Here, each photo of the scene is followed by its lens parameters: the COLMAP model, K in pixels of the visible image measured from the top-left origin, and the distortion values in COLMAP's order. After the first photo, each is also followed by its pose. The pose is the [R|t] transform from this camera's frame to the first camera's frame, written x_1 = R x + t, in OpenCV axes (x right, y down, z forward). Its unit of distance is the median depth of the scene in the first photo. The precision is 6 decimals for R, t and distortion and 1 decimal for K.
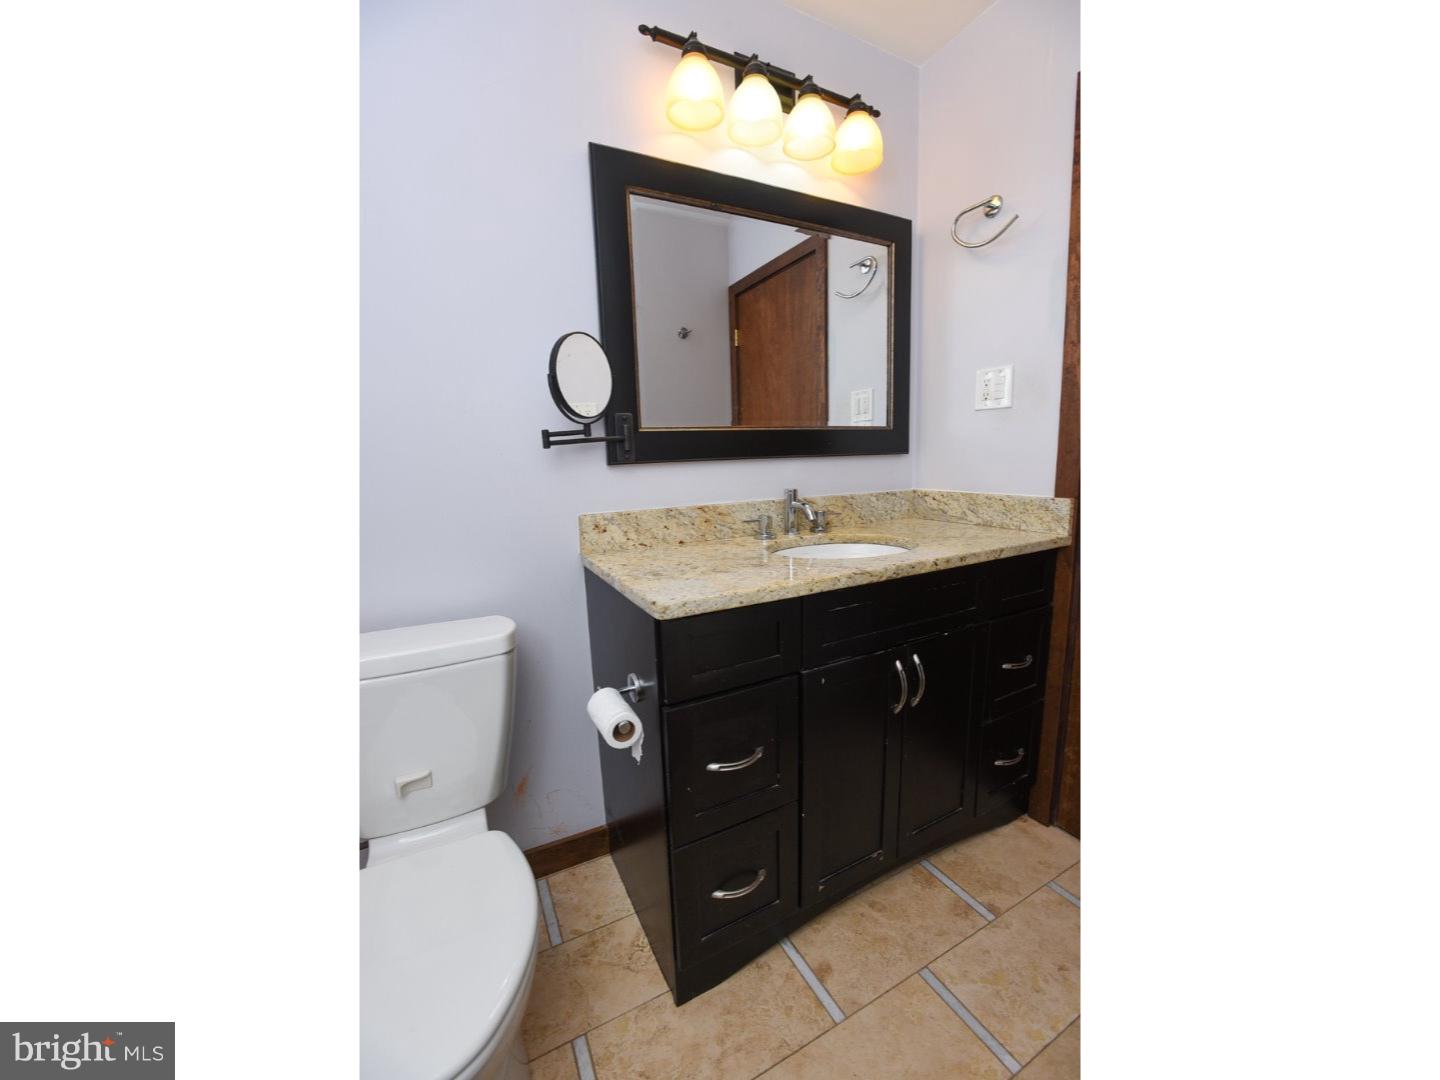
lens RADIAL K [[558.9, 0, 713.2], [0, 558.9, 552.9], [0, 0, 1]] dist [-0.029749, 0.000372]
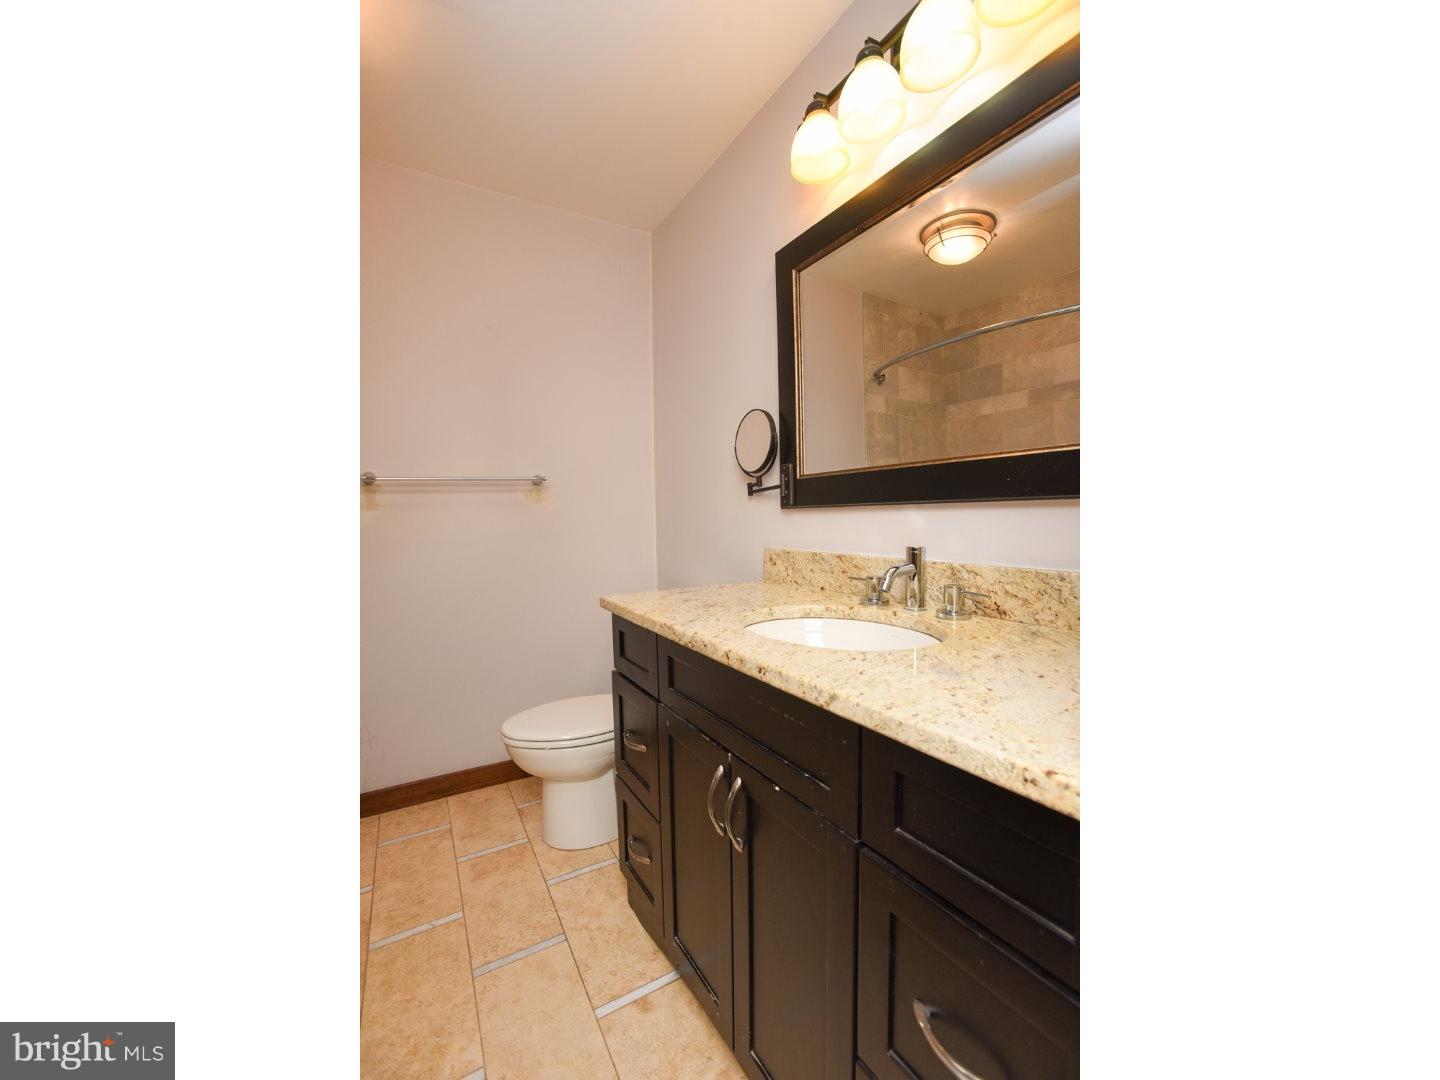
lens RADIAL K [[558.9, 0, 713.2], [0, 558.9, 552.9], [0, 0, 1]] dist [-0.029749, 0.000372]
pose [[-0.026918, 0.093034, -0.995299, 0.963073], [-0.155040, 0.983223, 0.096099, -0.152362], [0.987541, 0.156898, -0.012042, 0.859456]]
